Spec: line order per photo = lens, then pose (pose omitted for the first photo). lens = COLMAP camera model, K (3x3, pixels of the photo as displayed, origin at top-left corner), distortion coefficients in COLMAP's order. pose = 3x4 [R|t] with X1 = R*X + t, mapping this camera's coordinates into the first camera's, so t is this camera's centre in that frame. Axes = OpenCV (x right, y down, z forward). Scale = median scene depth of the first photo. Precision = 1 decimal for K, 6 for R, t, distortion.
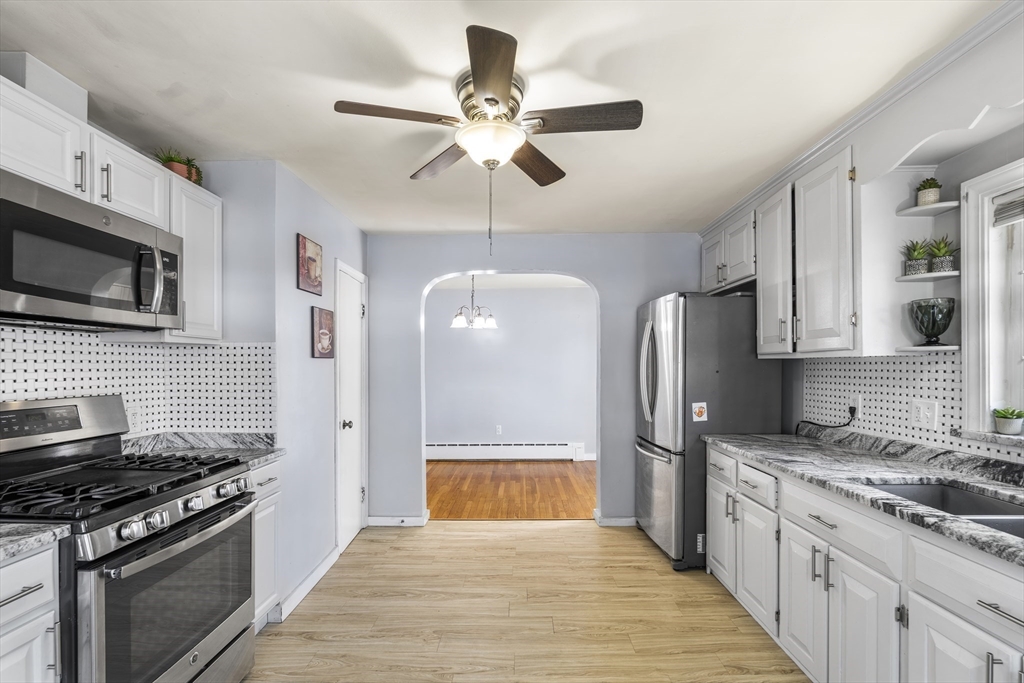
lens RADIAL K [[456.1, 0, 513.6], [0, 456.1, 365.7], [0, 0, 1]] dist [-0.000722, -0.000083]
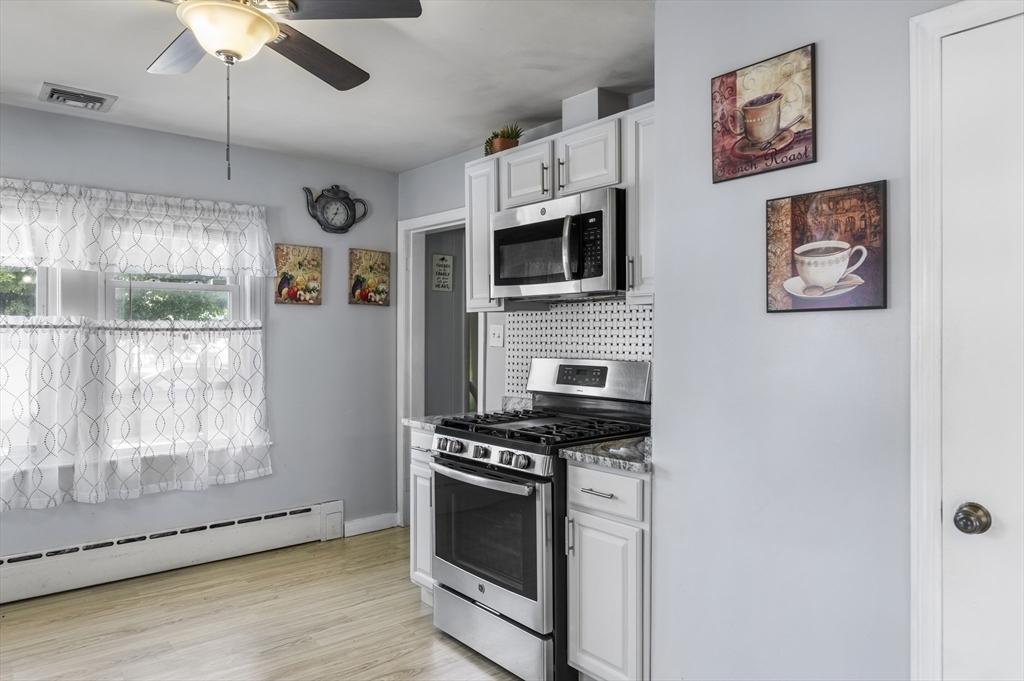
lens RADIAL K [[680.0, 0, 507.3], [0, 680.0, 333.8], [0, 0, 1]] dist [-0.001458, -0.000707]
pose [[-0.762472, 0.000003, -0.647021, 0.293467], [0.001528, 0.999997, -0.001796, 0.006188], [0.647019, -0.002358, -0.762470, 1.975487]]
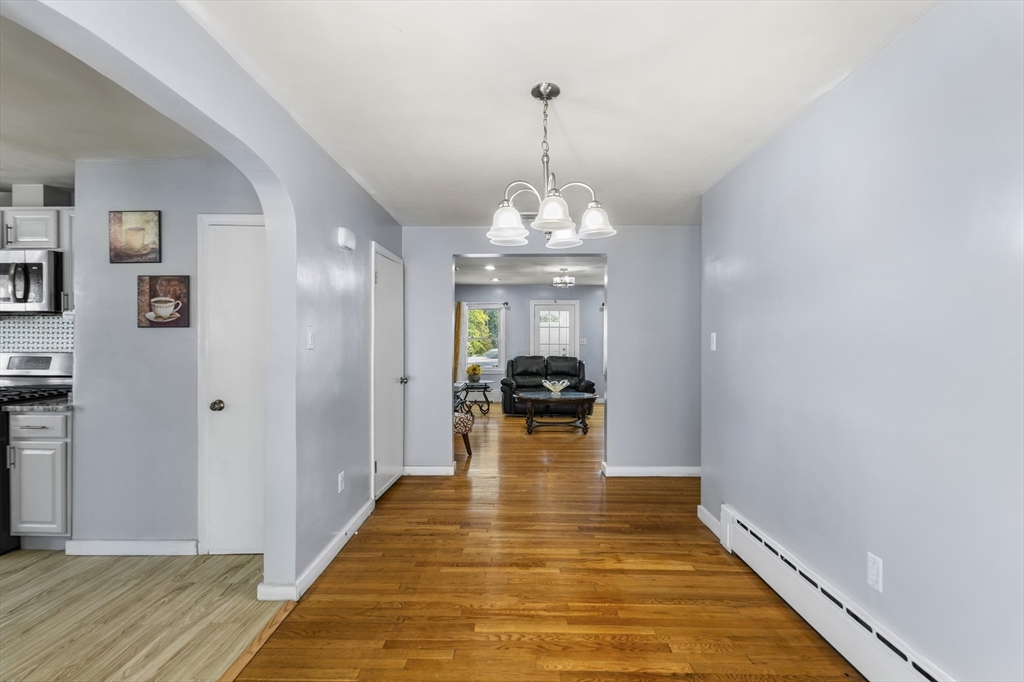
lens RADIAL K [[456.1, 0, 511.6], [0, 456.1, 340.4], [0, 0, 1]] dist [-0.000722, -0.000083]
pose [[-0.002736, 0.004530, -0.999986, 0.809309], [-0.003940, 0.999982, 0.004540, 0.003924], [0.999988, 0.003952, -0.002718, 2.658563]]
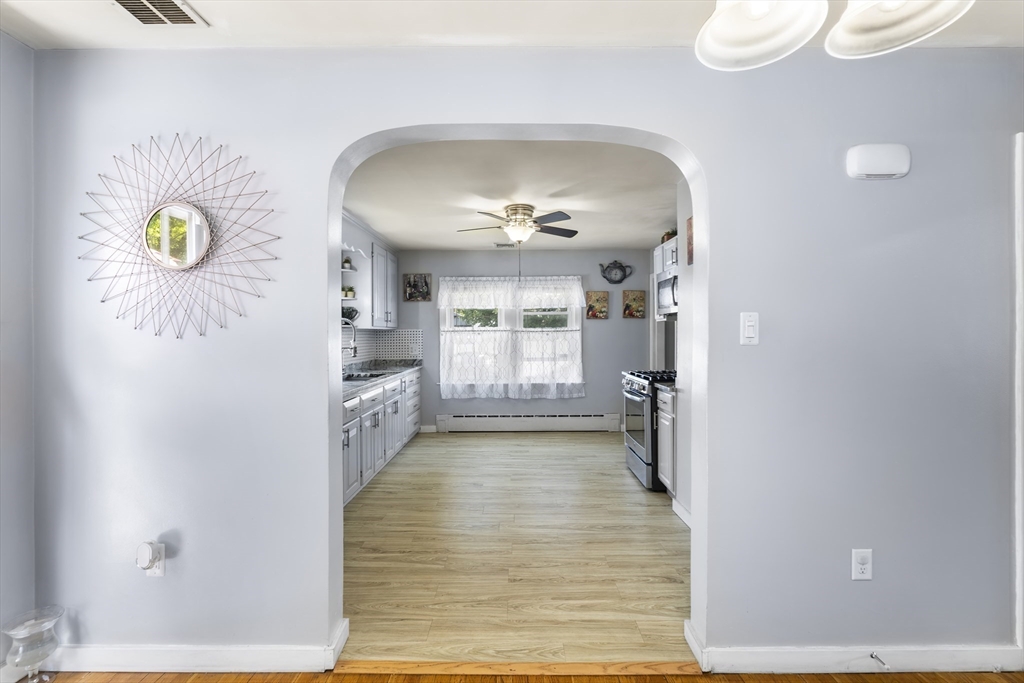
lens RADIAL K [[456.1, 0, 509.3], [0, 456.1, 334.1], [0, 0, 1]] dist [-0.000722, -0.000083]
pose [[-0.999975, 0.006472, -0.002776, 0.004363], [0.006483, 0.999972, -0.003800, 0.018463], [0.002751, -0.003818, -0.999989, 3.012525]]
